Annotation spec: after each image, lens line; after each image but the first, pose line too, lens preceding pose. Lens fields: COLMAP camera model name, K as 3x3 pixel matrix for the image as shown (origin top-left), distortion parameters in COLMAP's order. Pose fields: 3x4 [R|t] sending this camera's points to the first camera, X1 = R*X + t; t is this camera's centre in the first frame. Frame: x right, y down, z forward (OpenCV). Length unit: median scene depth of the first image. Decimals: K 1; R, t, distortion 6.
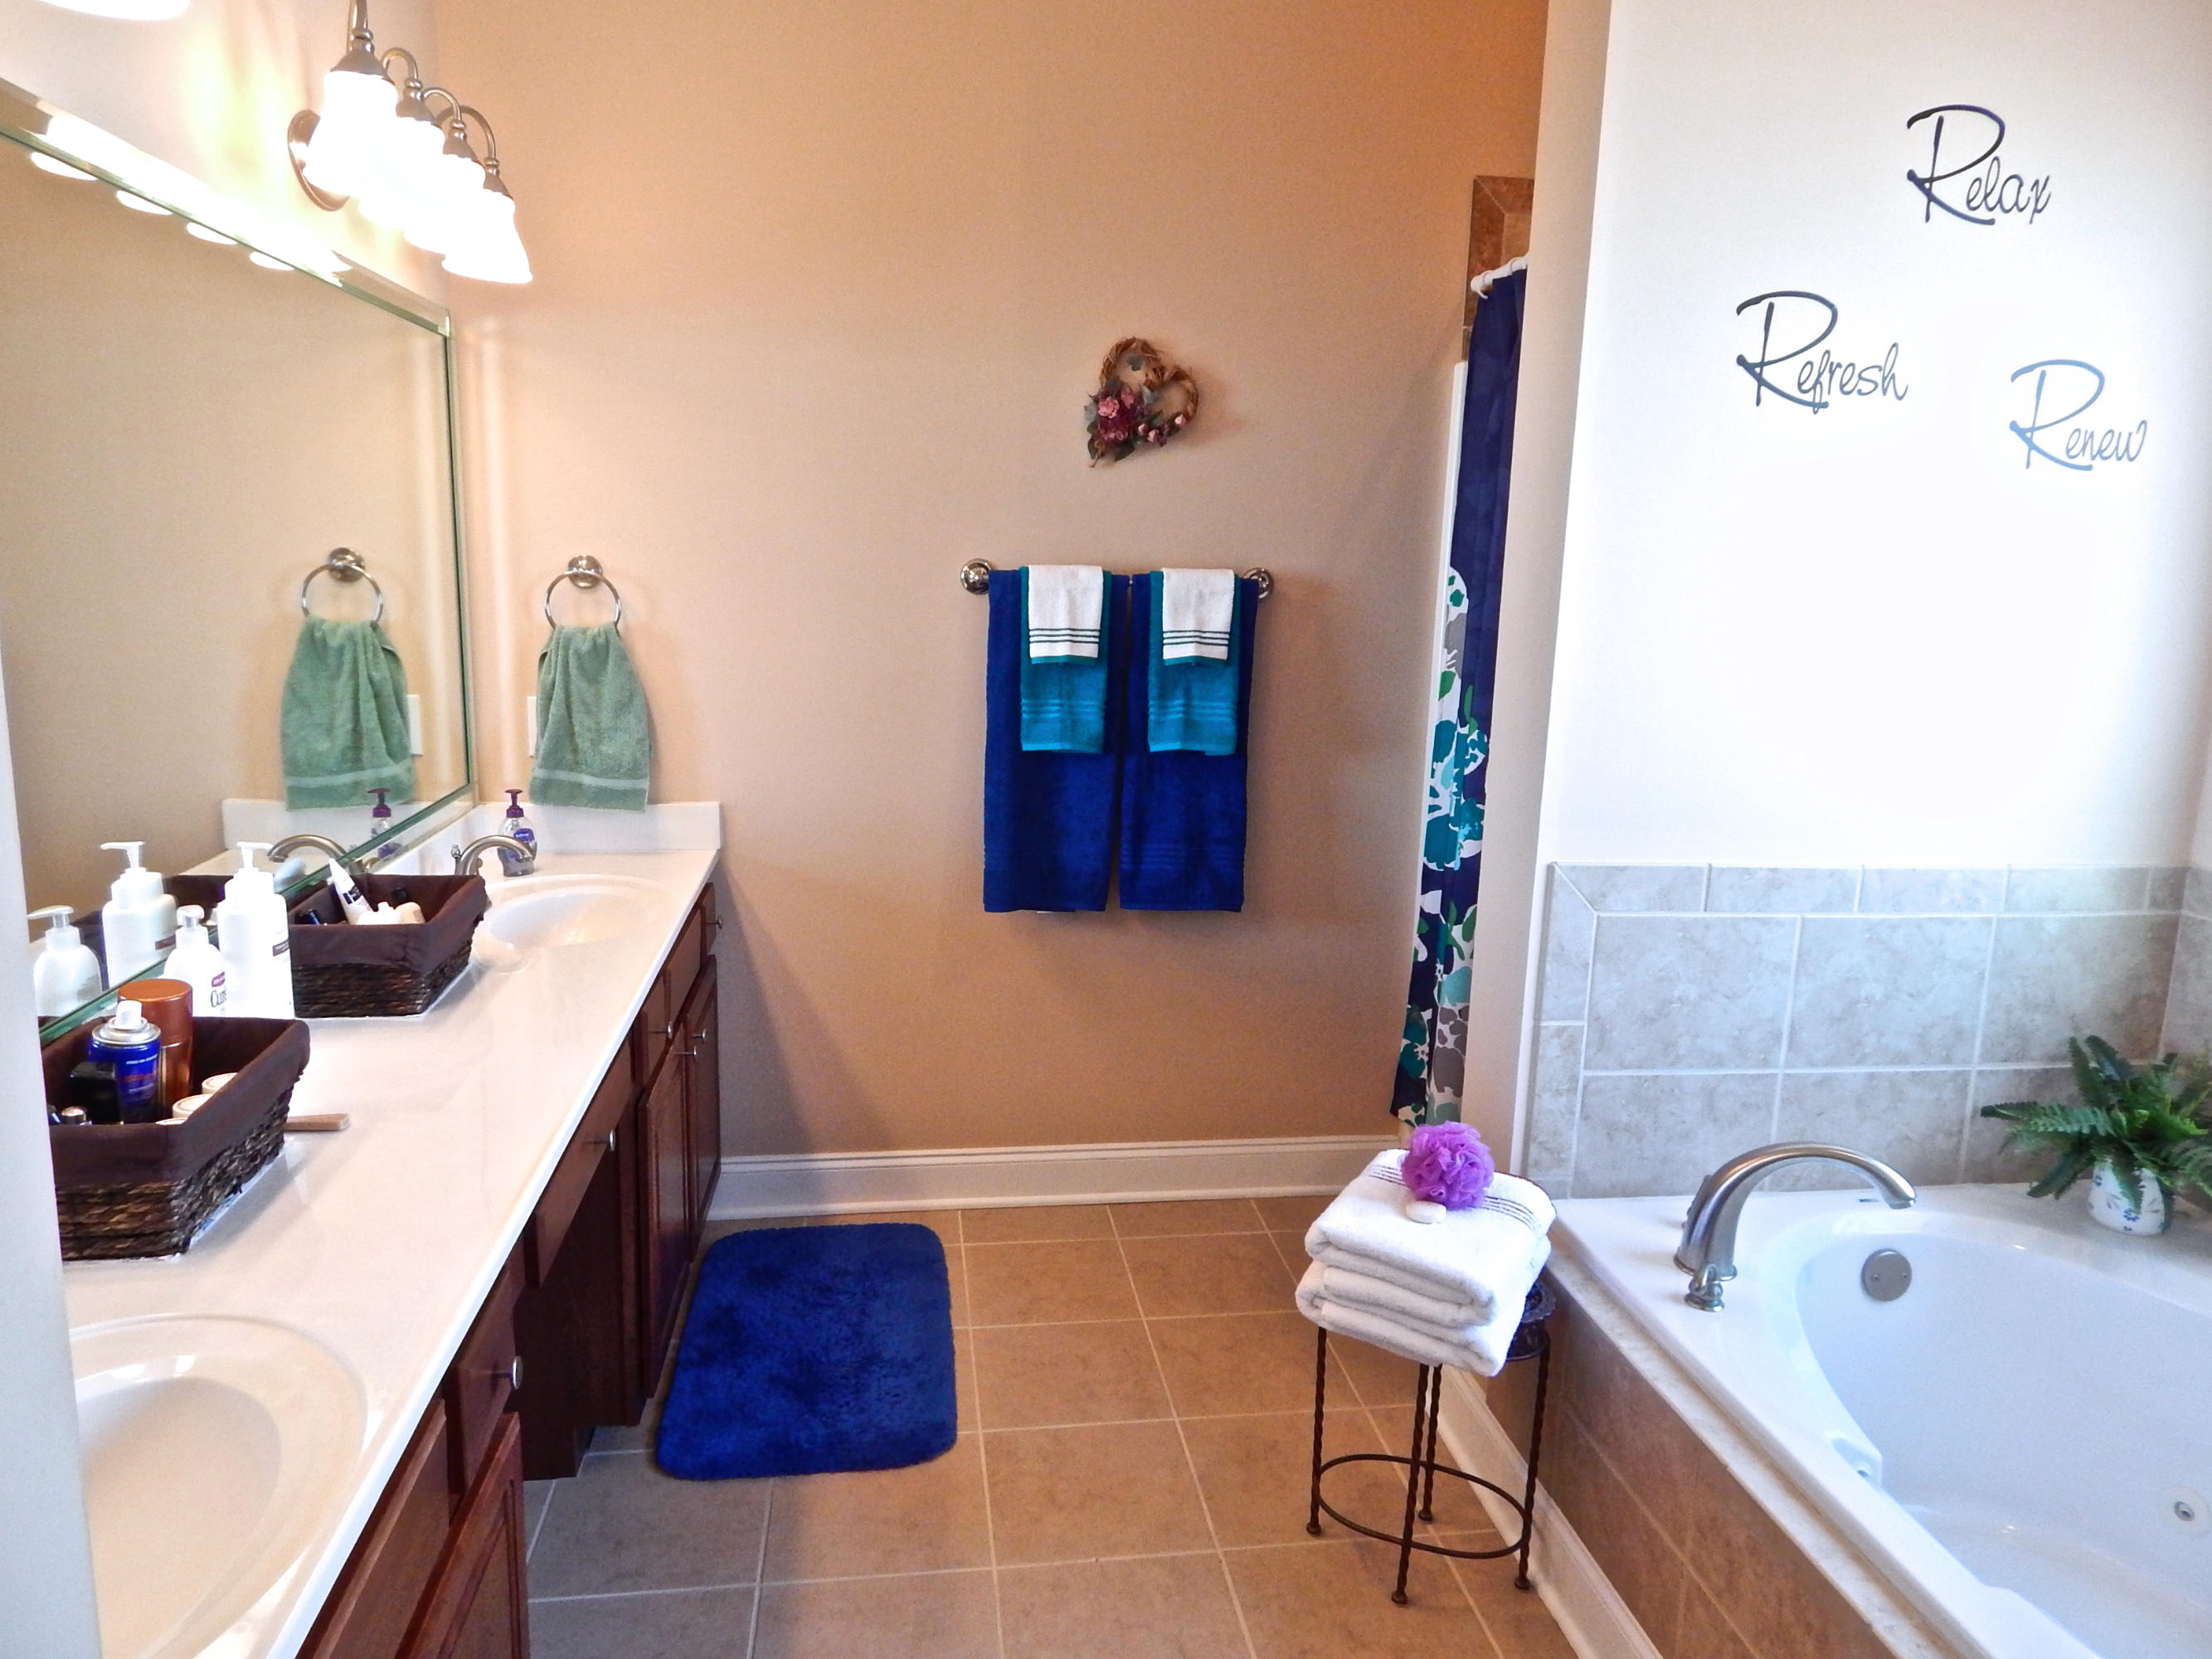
lens RADIAL K [[1472.5, 0, 1106.0], [0, 1472.5, 829.5], [0, 0, 1]] dist [0.016489, -0.002363]
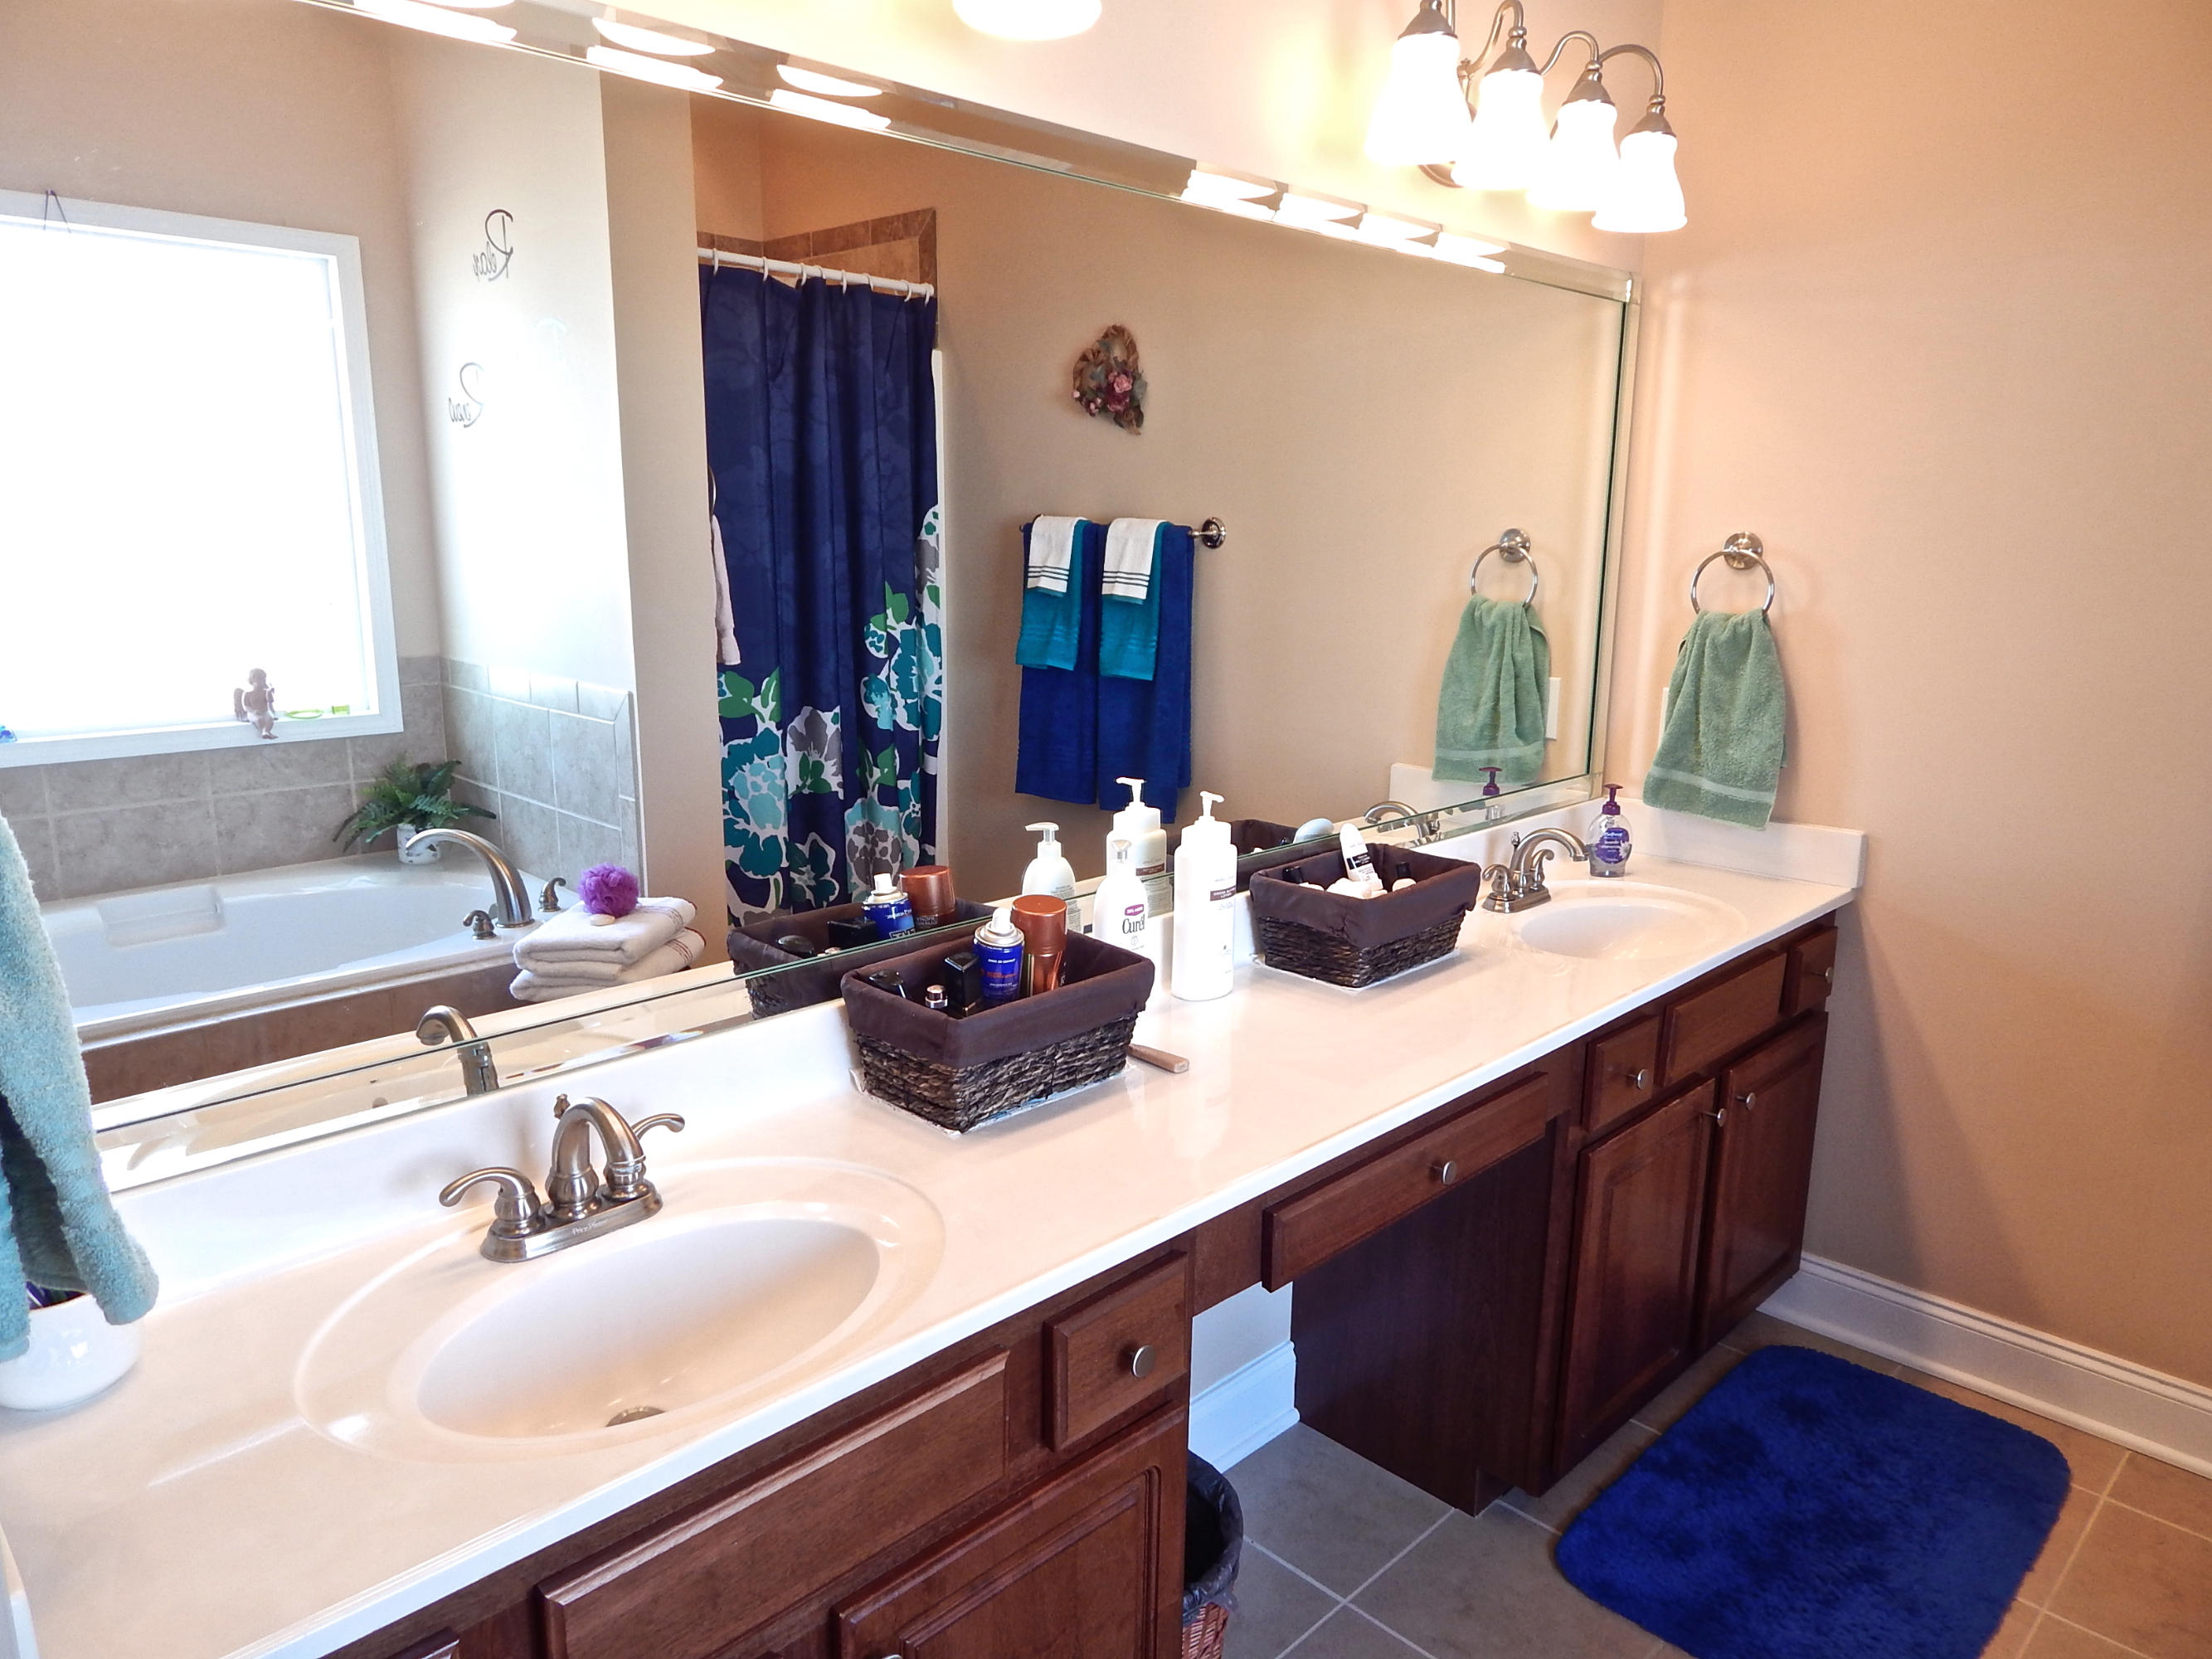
lens RADIAL K [[1472.5, 0, 1106.0], [0, 1472.5, 829.5], [0, 0, 1]] dist [0.016489, -0.002363]
pose [[0.600763, 0.144373, -0.786283, 0.140163], [-0.143613, 0.987047, 0.071508, -0.019218], [0.786422, 0.069961, 0.613715, 0.173657]]
